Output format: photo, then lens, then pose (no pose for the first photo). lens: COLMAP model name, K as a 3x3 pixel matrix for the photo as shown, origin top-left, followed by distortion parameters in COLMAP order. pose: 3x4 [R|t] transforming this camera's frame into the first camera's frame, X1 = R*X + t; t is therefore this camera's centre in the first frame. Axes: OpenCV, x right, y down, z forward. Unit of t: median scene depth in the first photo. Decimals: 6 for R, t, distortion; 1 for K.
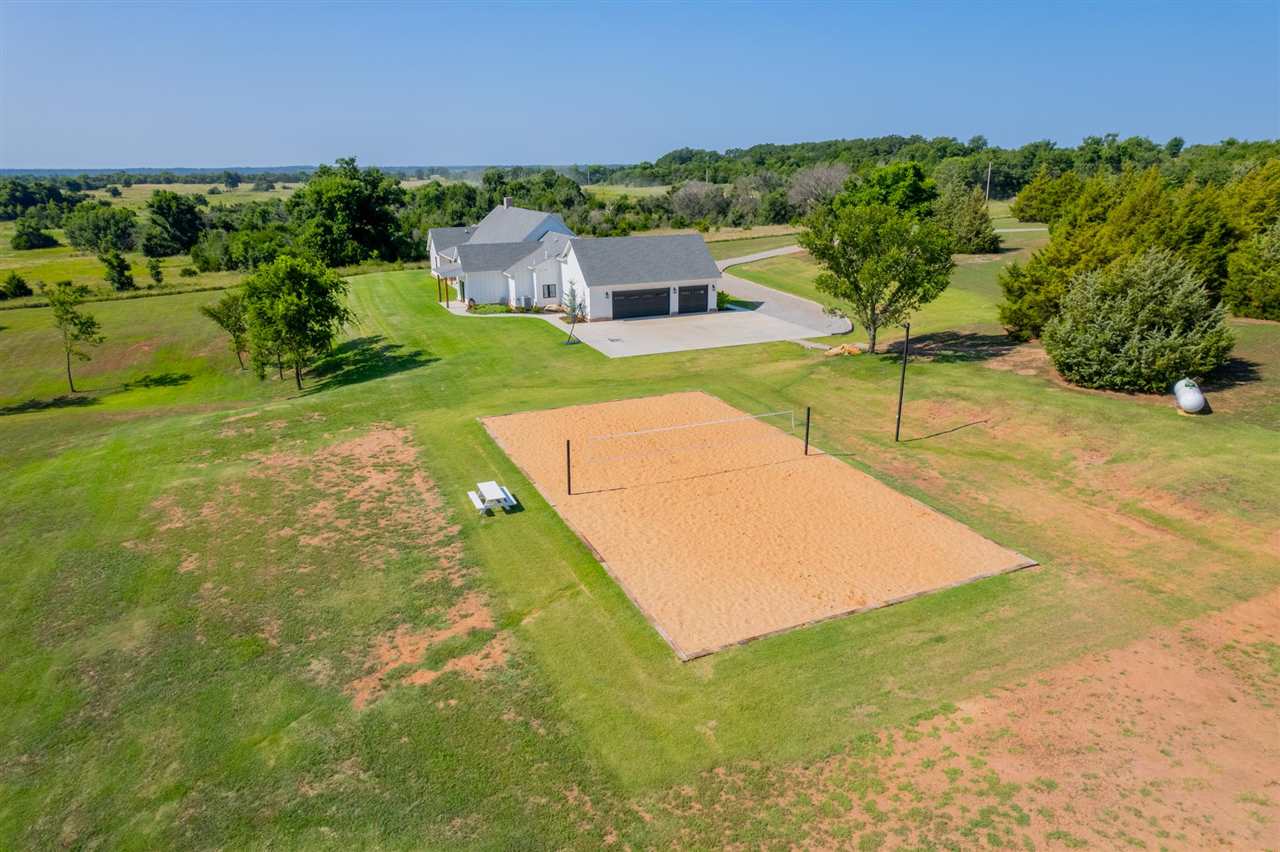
lens RADIAL K [[818.1, 0, 650.5], [0, 818.1, 427.5], [0, 0, 1]] dist [-0.076527, 0.067768]
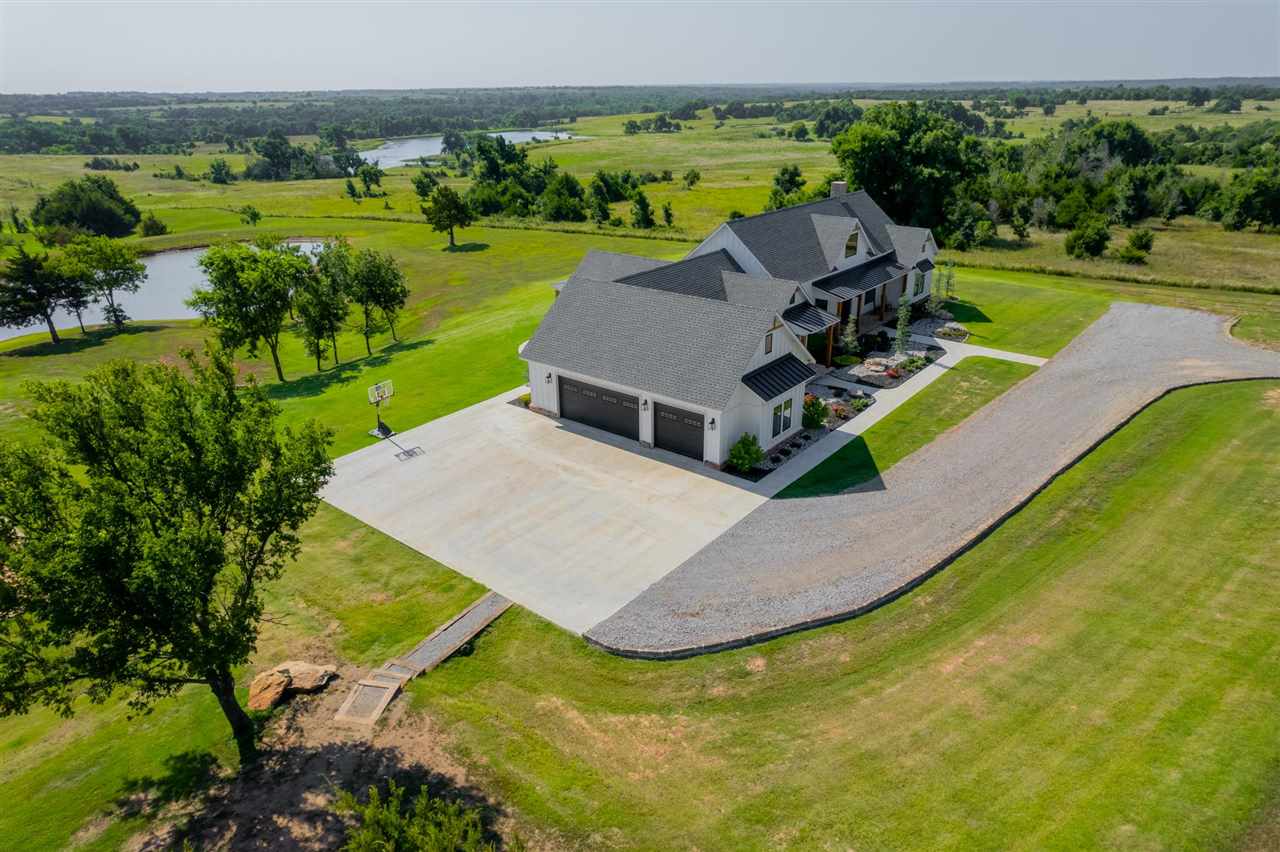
lens RADIAL K [[818.1, 0, 646.3], [0, 818.1, 436.4], [0, 0, 1]] dist [-0.076527, 0.067768]
pose [[0.444727, 0.355002, -0.822309, 0.291717], [-0.263551, 0.929319, 0.258664, -0.174113], [0.856013, 0.101686, 0.506854, 0.437731]]
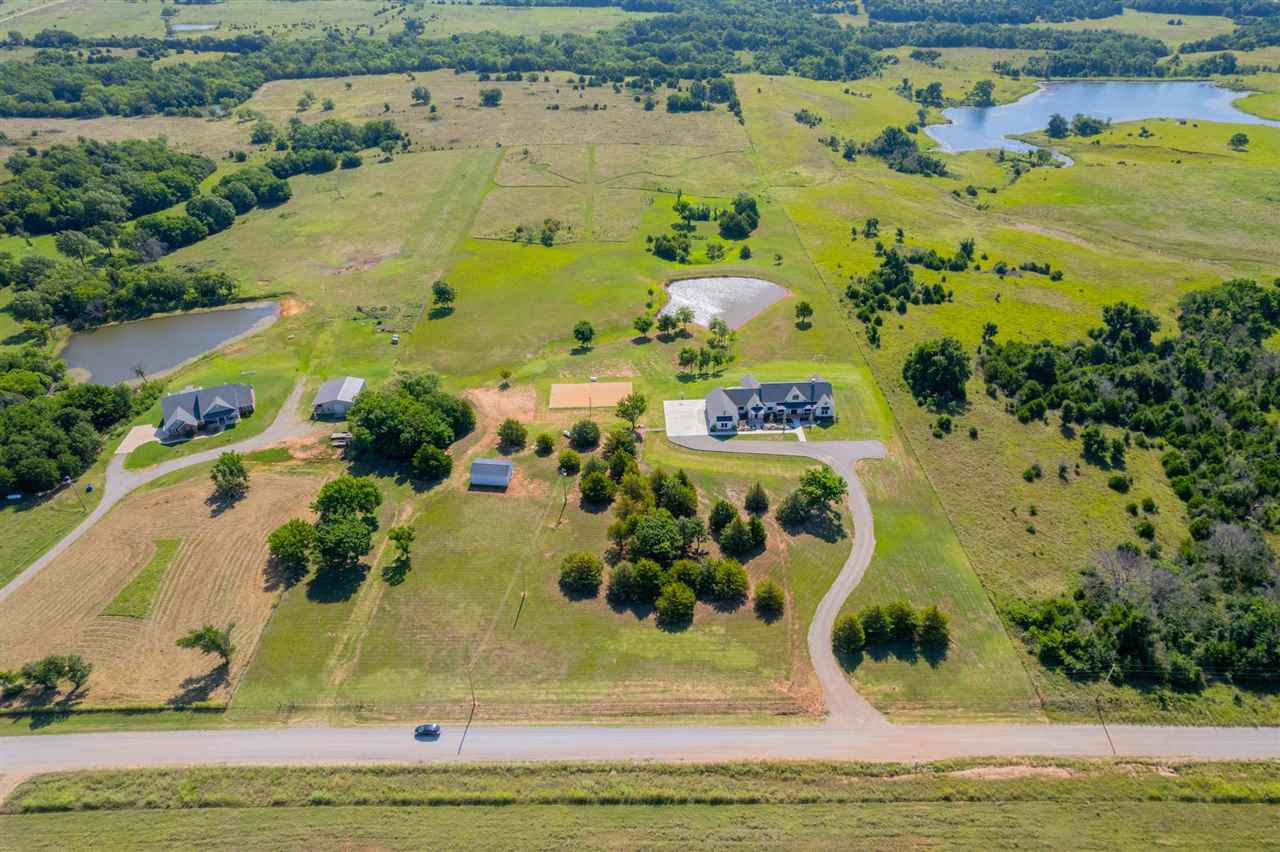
lens RADIAL K [[818.1, 0, 642.6], [0, 818.1, 432.2], [0, 0, 1]] dist [-0.076527, 0.067768]
pose [[-0.387240, 0.537839, -0.748848, 1.626394], [-0.273512, 0.708642, 0.650399, -1.340805], [0.880475, 0.456679, -0.127310, 0.733278]]
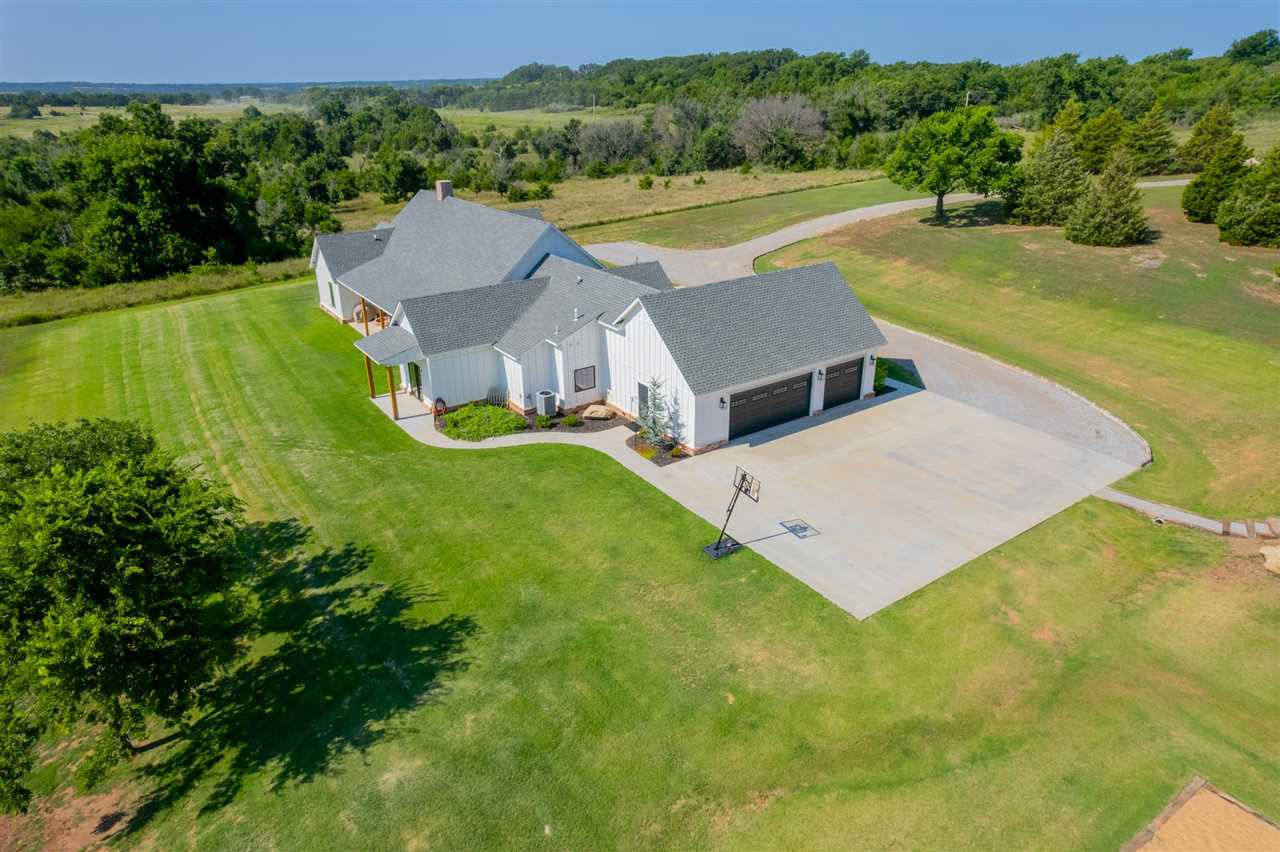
lens RADIAL K [[818.1, 0, 644.6], [0, 818.1, 431.7], [0, 0, 1]] dist [-0.076527, 0.067768]
pose [[0.982641, -0.077866, 0.168383, -0.113472], [0.060610, 0.992592, 0.105300, -0.117888], [-0.175335, -0.093267, 0.980081, 0.277959]]
